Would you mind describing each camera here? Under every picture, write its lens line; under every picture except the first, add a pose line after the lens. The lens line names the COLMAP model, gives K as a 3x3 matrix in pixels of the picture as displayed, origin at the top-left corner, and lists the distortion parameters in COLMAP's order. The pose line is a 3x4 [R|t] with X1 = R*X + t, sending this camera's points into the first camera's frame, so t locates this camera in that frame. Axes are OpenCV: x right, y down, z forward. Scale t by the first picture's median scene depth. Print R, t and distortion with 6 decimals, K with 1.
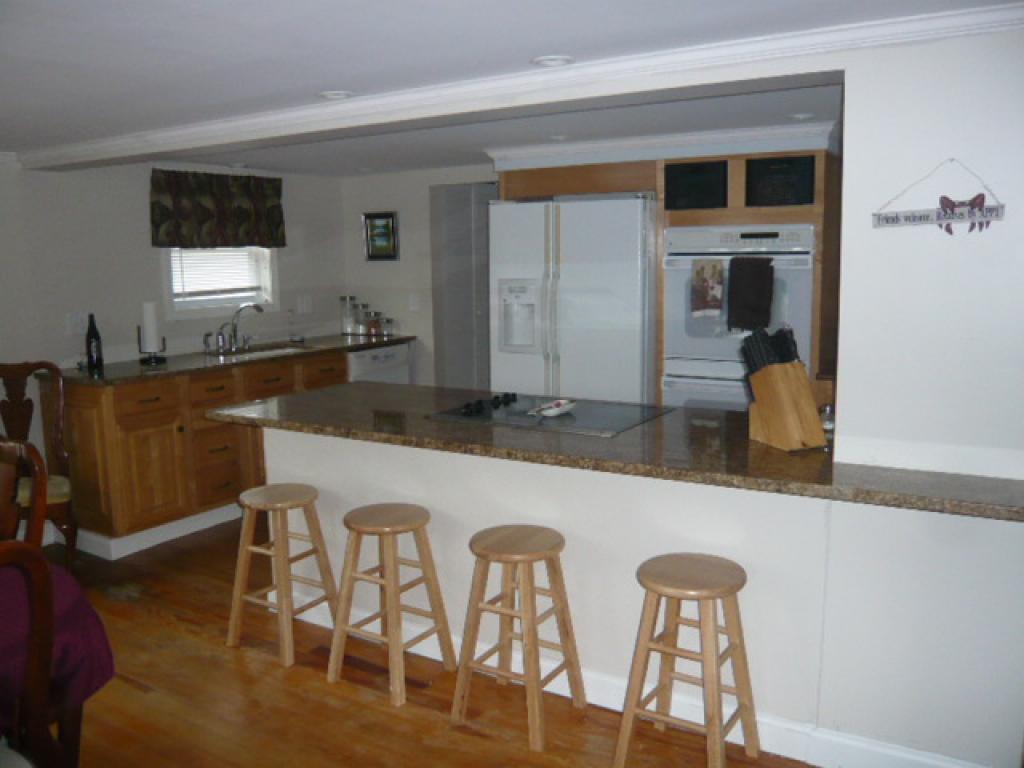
lens RADIAL K [[863.3, 0, 512.0], [0, 863.3, 384.0], [0, 0, 1]] dist [-0.063867, -0.002992]
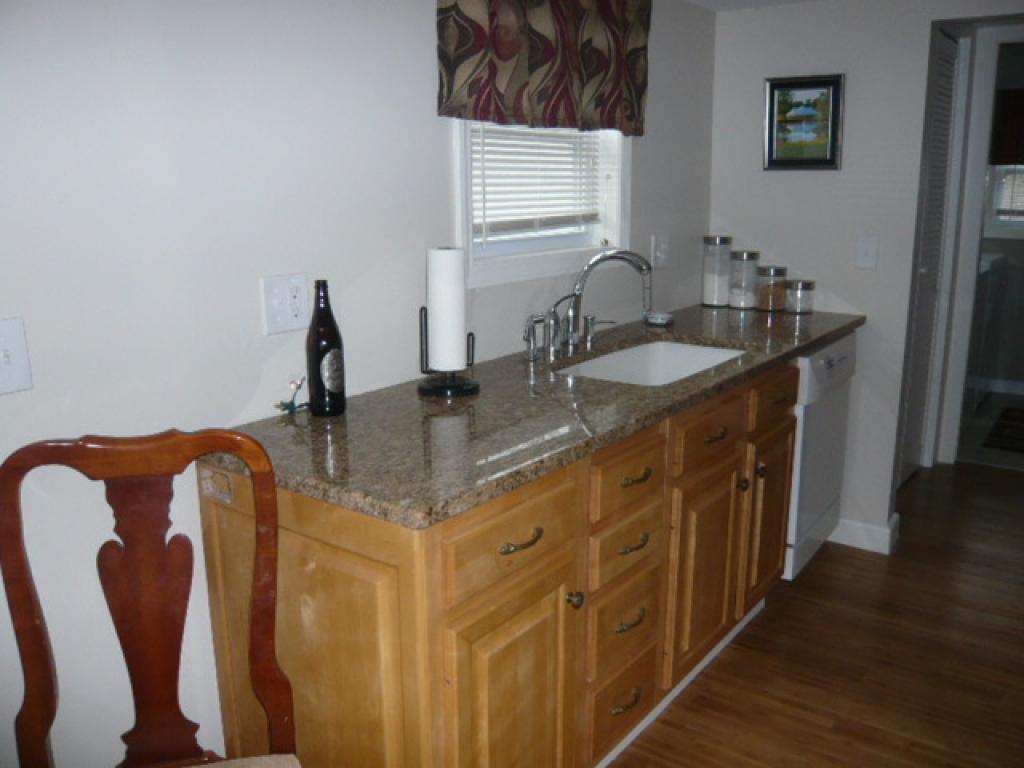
lens RADIAL K [[863.3, 0, 512.0], [0, 863.3, 384.0], [0, 0, 1]] dist [-0.063867, -0.002992]
pose [[0.995583, 0.032079, -0.088240, -0.300319], [-0.025167, 0.996607, 0.078361, -0.053715], [0.090455, -0.075794, 0.993012, 0.494820]]
